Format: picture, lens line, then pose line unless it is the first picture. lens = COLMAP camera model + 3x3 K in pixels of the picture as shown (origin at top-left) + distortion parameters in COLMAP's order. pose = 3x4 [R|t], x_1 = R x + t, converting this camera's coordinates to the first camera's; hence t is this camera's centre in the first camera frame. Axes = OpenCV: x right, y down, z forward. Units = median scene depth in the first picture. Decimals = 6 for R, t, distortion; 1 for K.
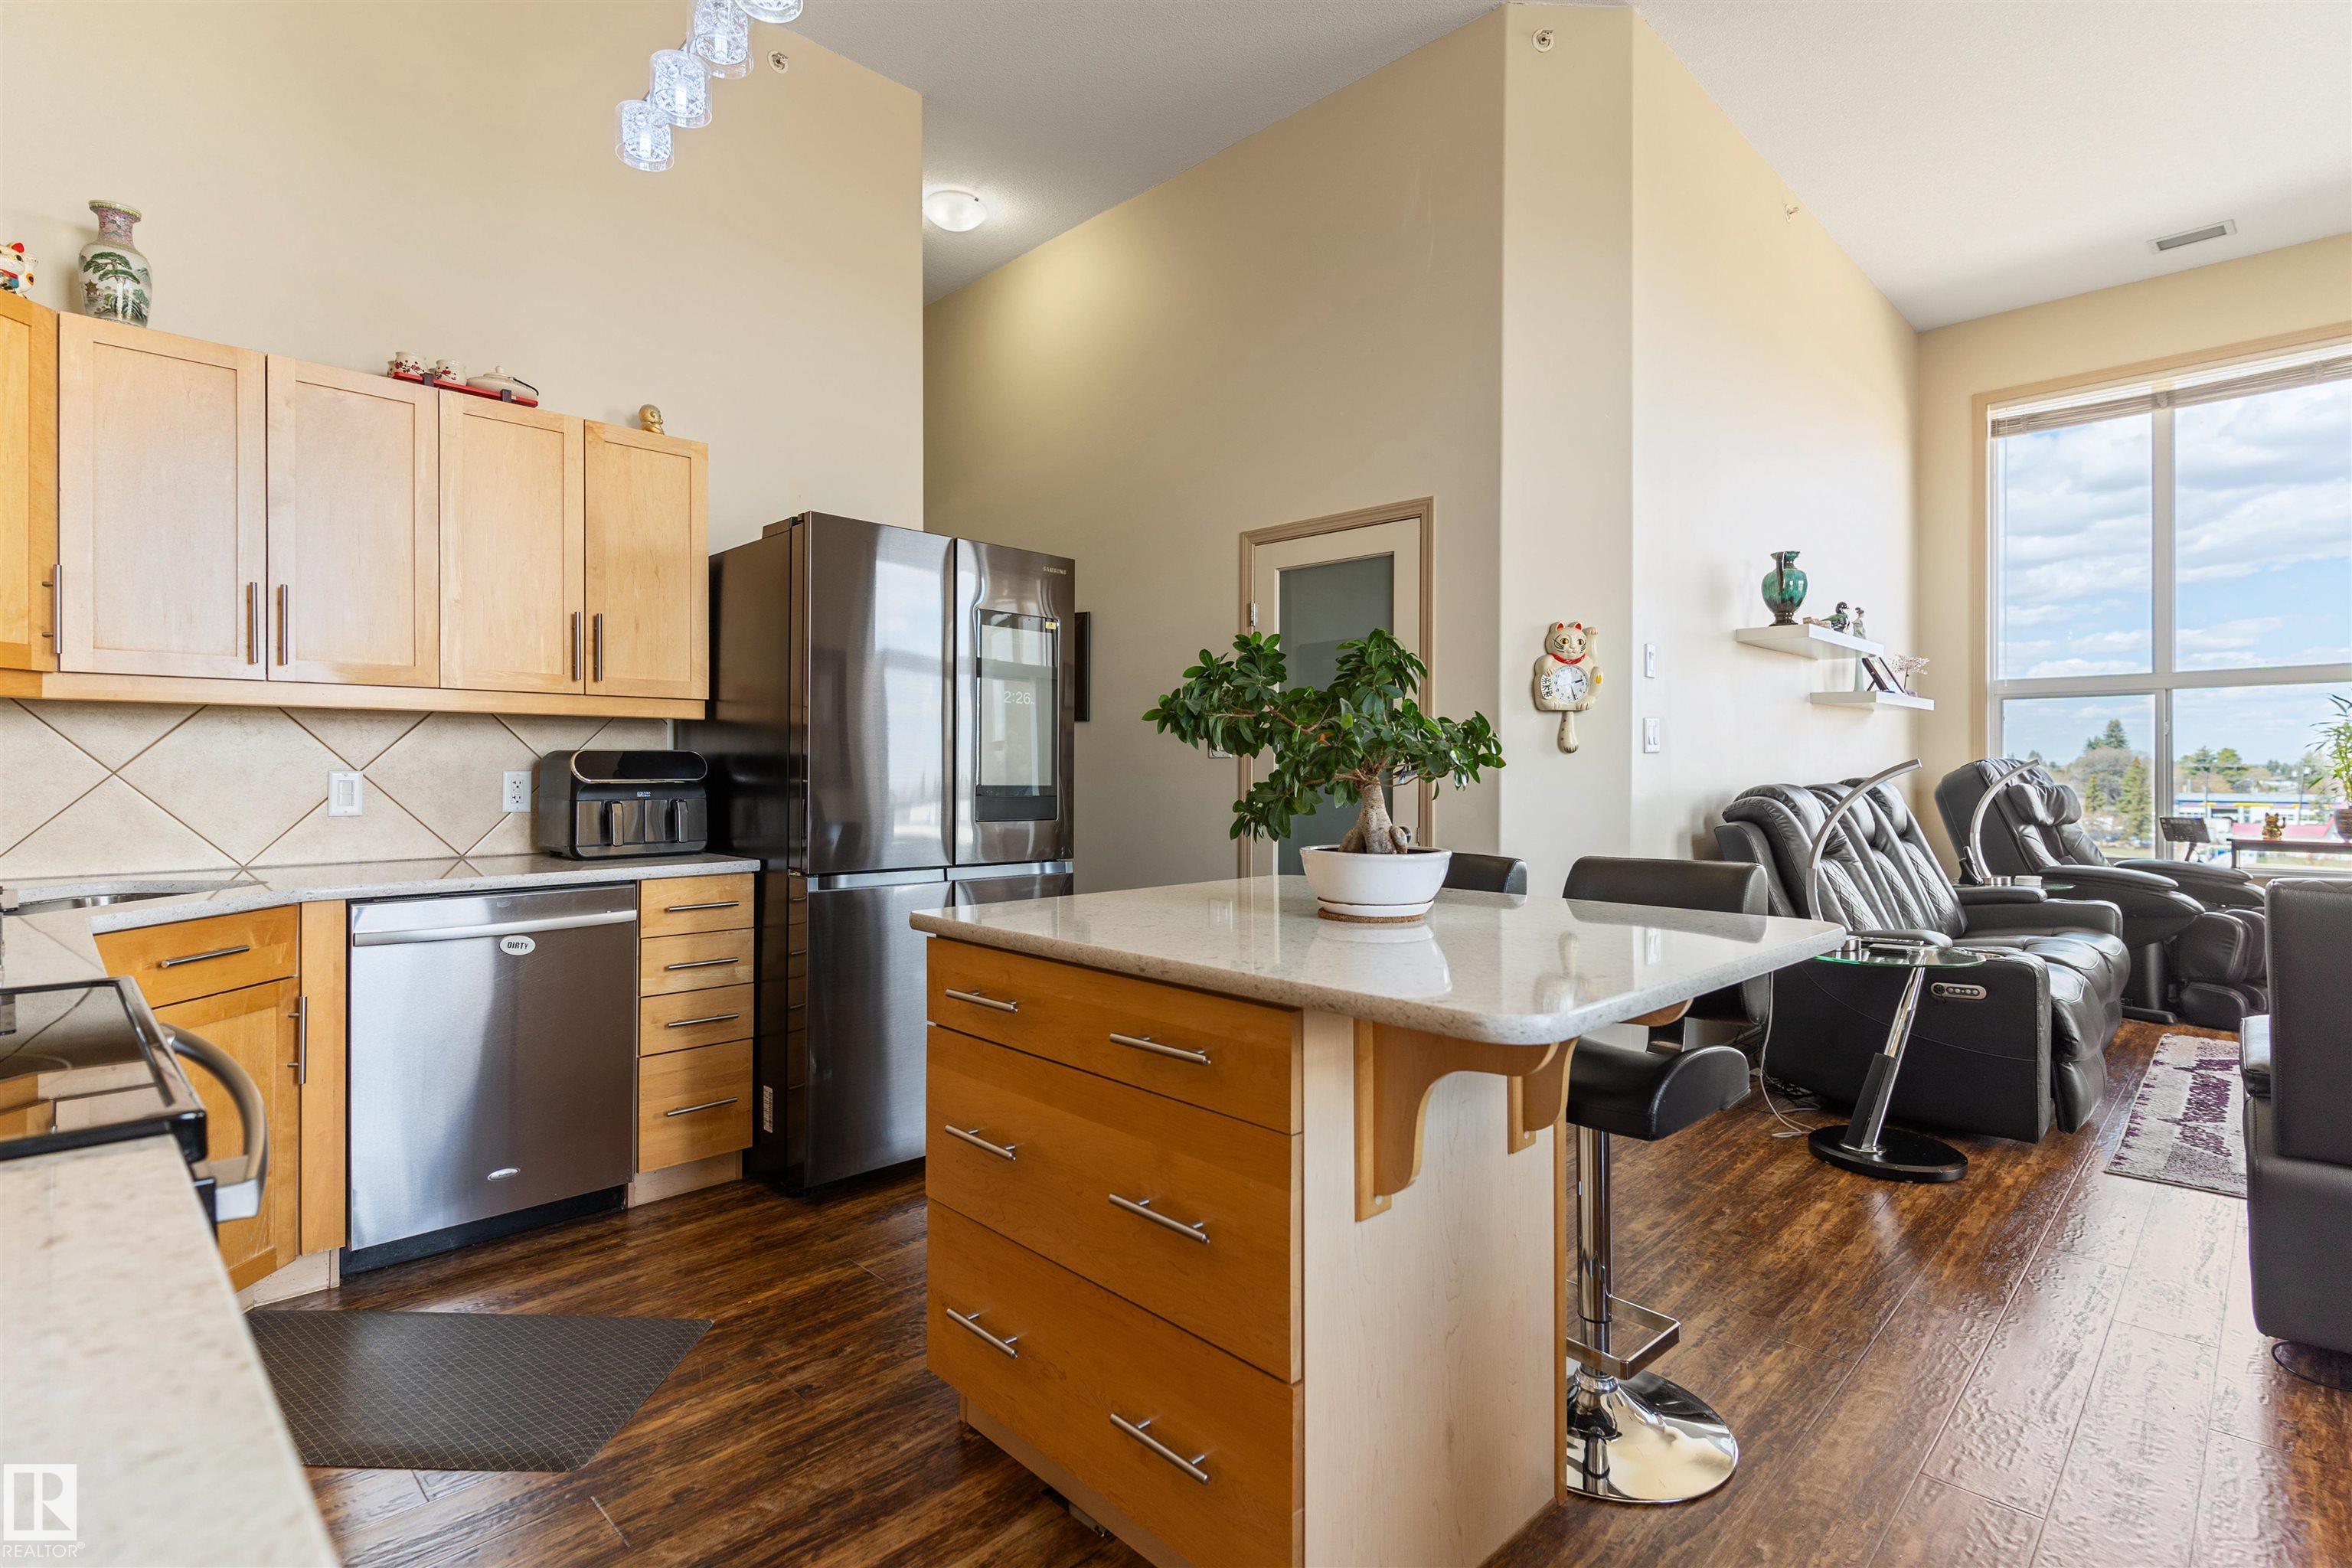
lens RADIAL K [[1128.4, 0, 1171.0], [0, 1128.4, 766.4], [0, 0, 1]] dist [0.003238, -0.000284]
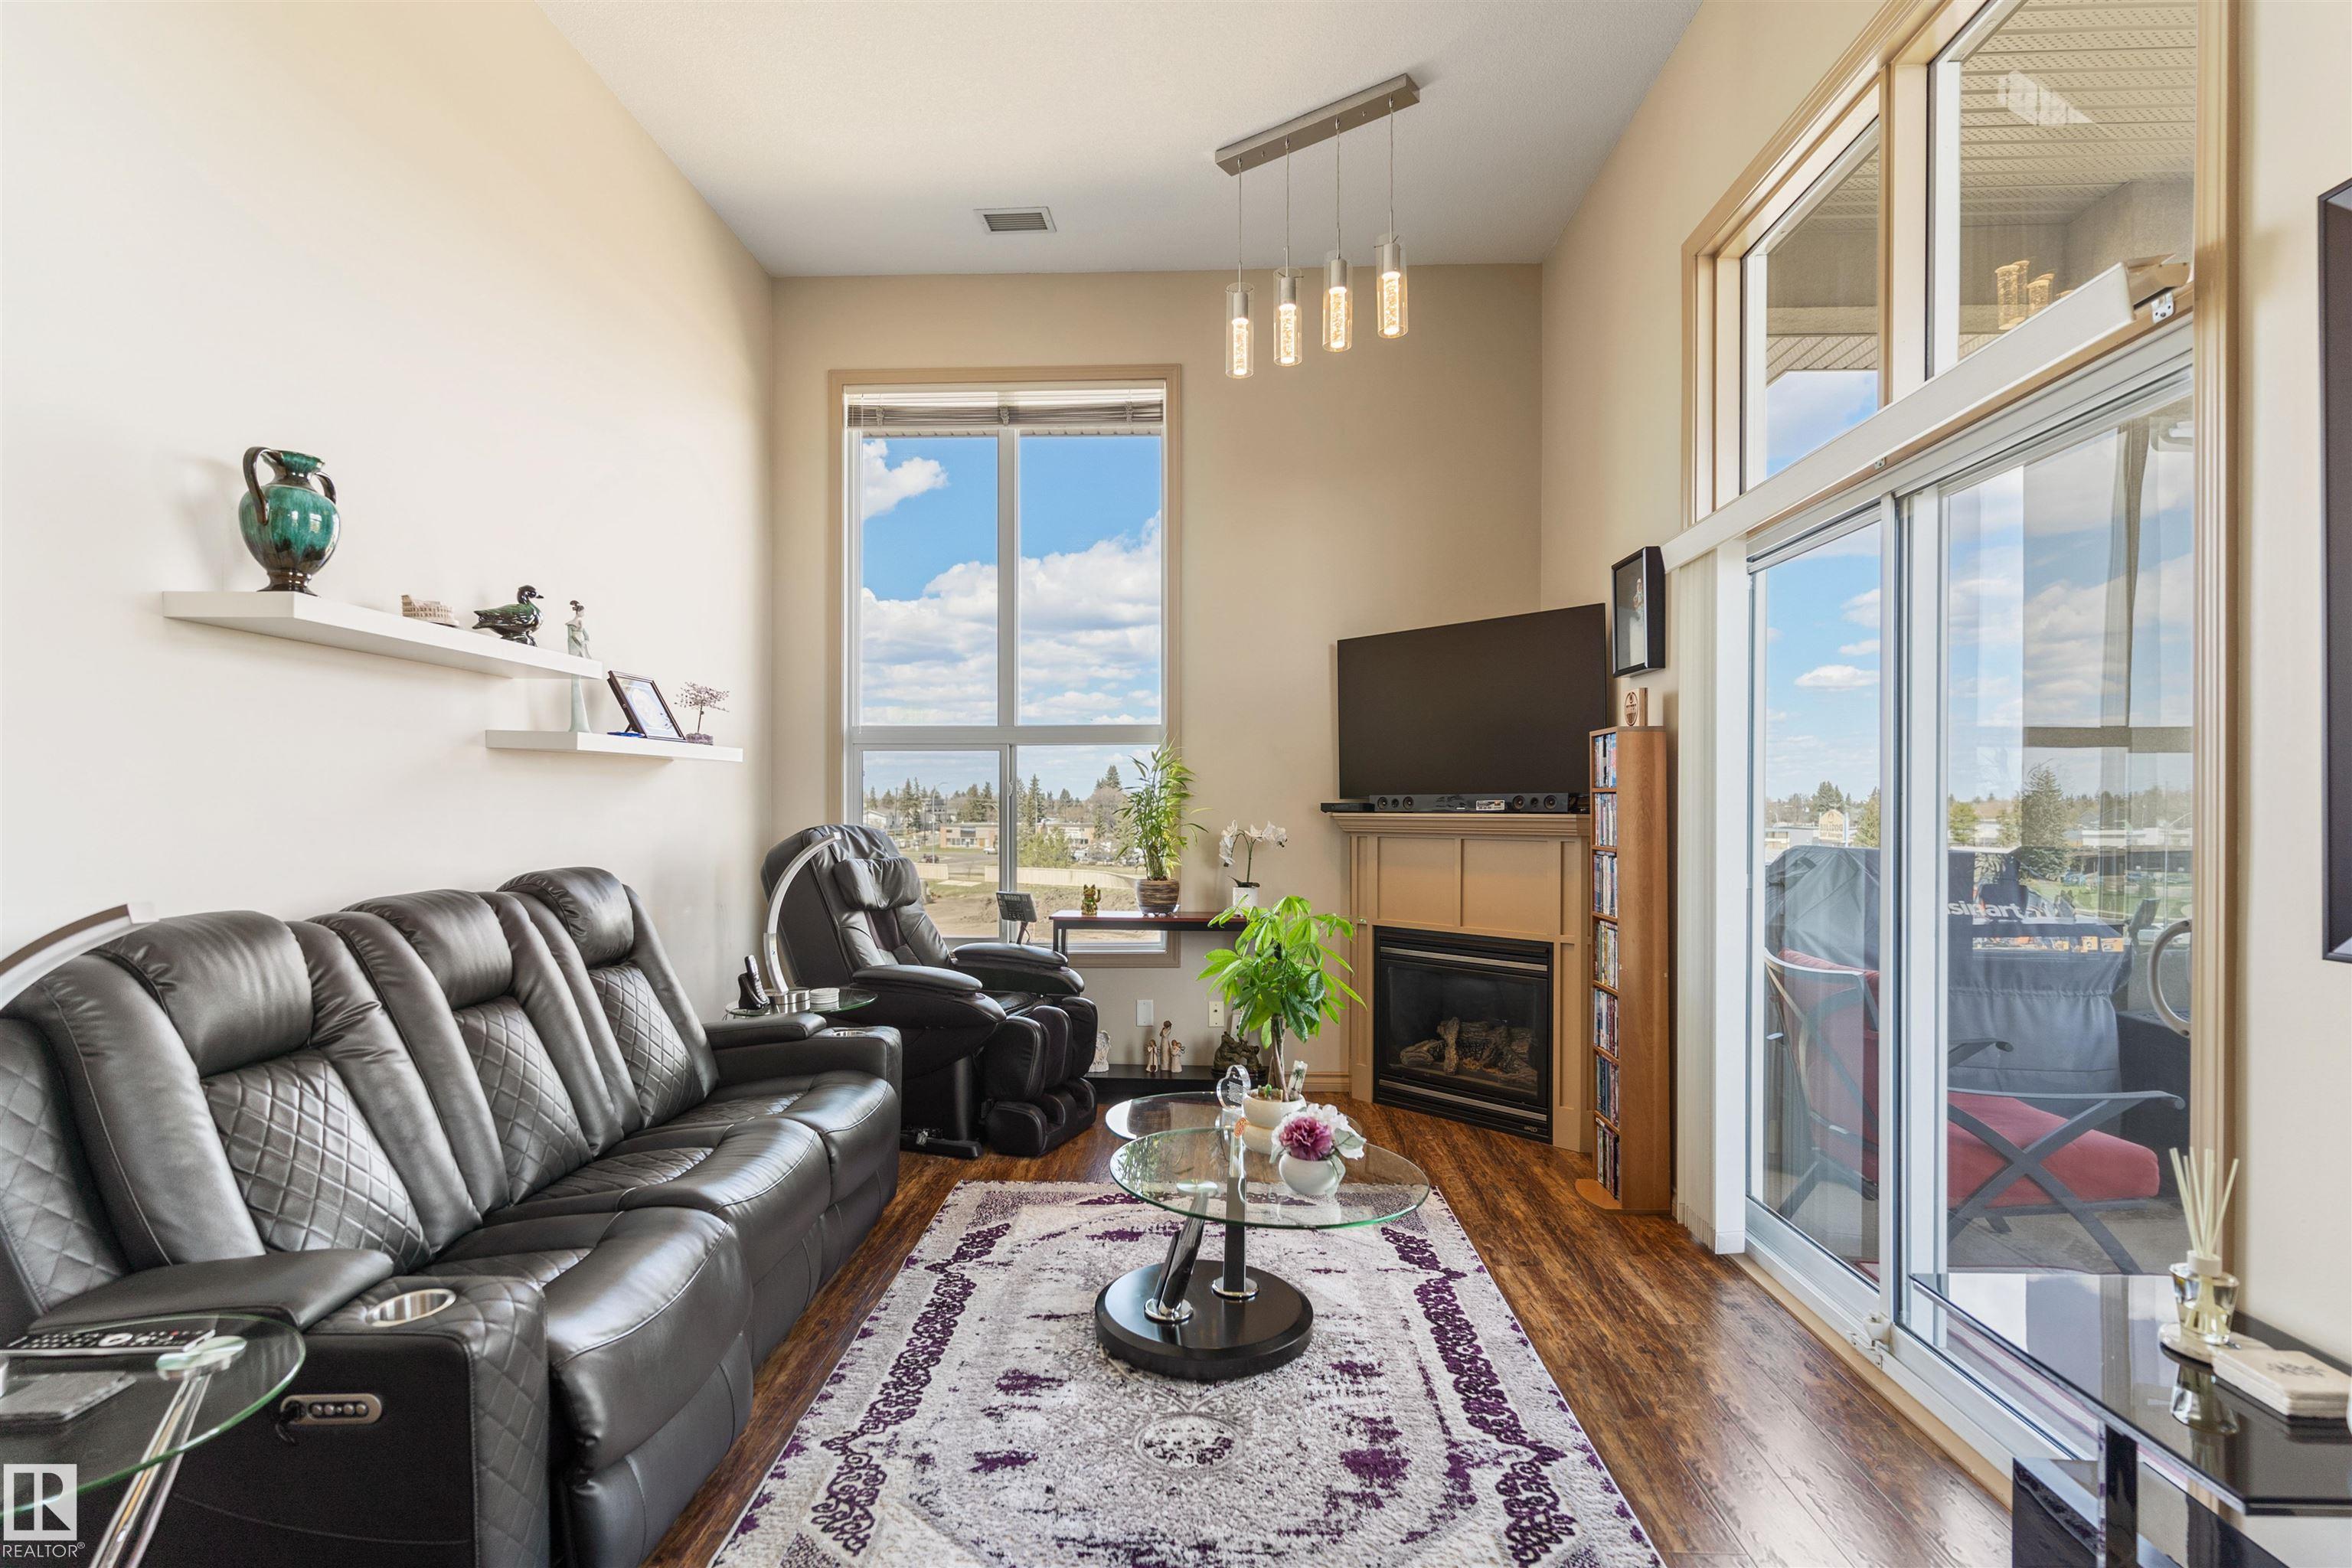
lens RADIAL K [[1137.7, 0, 1172.5], [0, 1137.7, 804.9], [0, 0, 1]] dist [0.000696, 0.000228]
pose [[0.735316, -0.000077, 0.677724, 0.700245], [-0.002549, 0.999993, 0.002880, -0.045781], [-0.677719, -0.003845, 0.735311, 0.490619]]
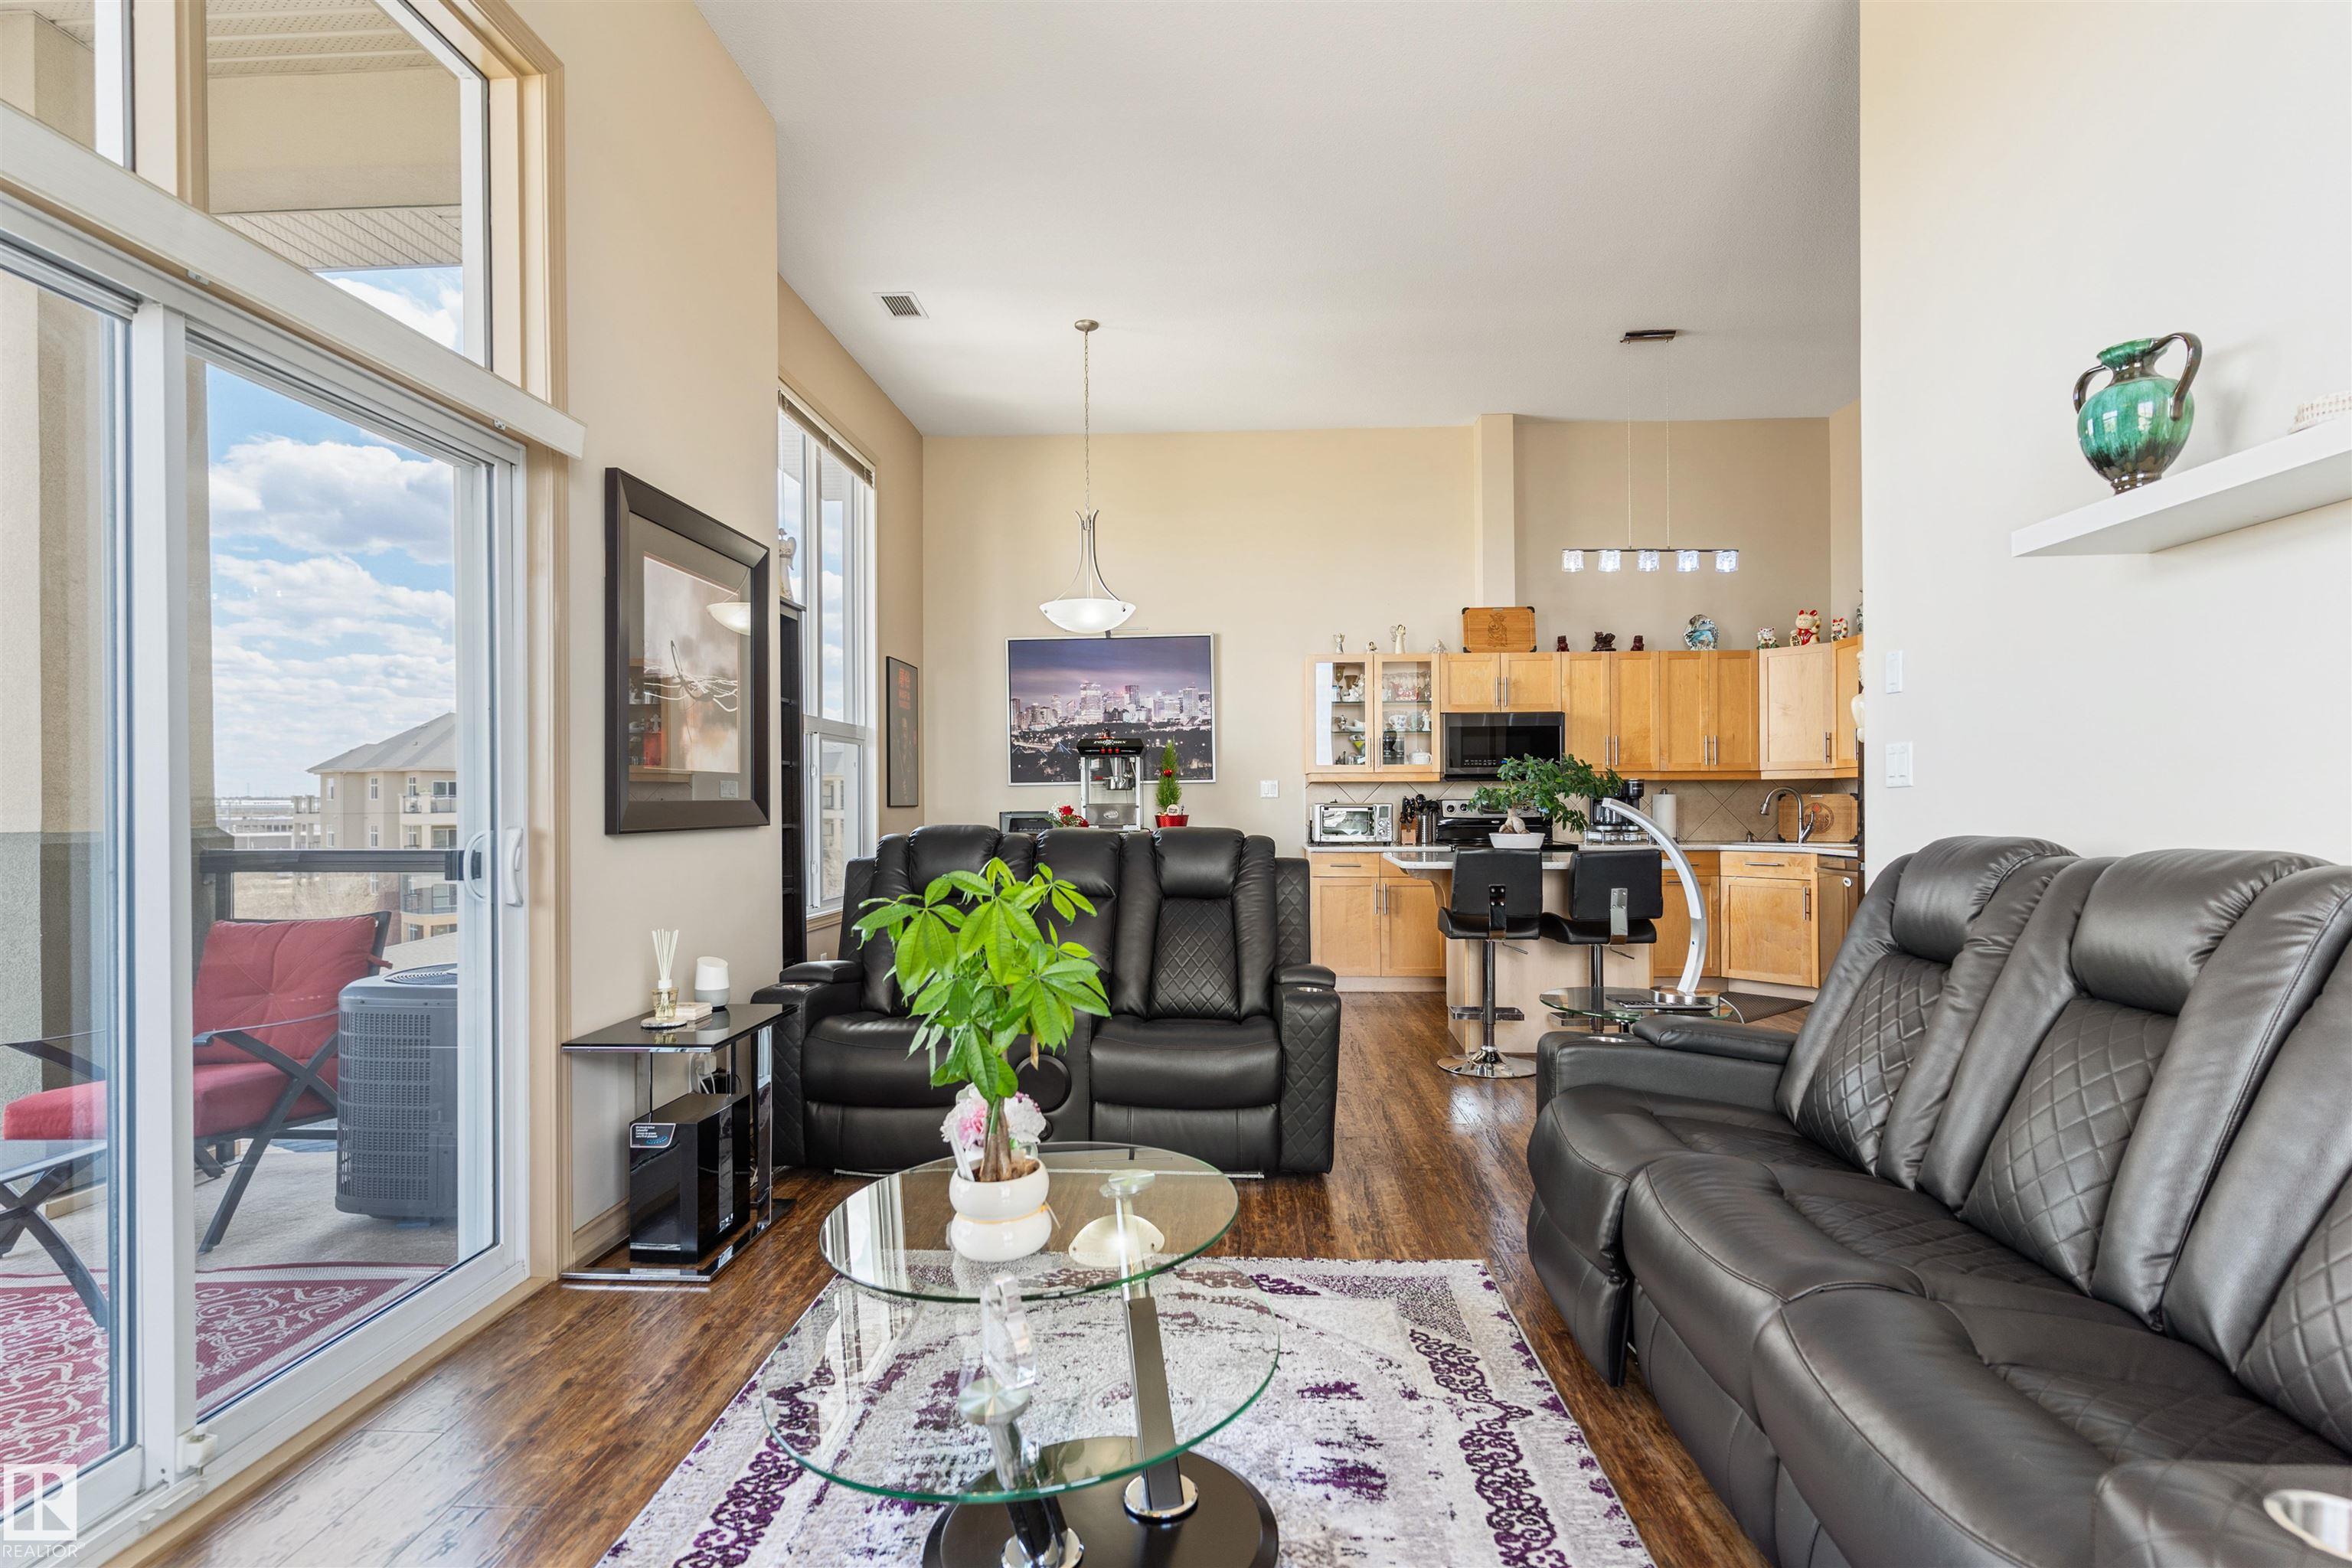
lens RADIAL K [[1137.7, 0, 1172.5], [0, 1137.7, 804.9], [0, 0, 1]] dist [0.000696, 0.000228]
pose [[-0.748569, 0.005359, -0.663035, 1.656865], [0.006669, 0.999978, 0.000553, -0.003632], [0.663024, -0.004008, -0.748588, 1.561284]]
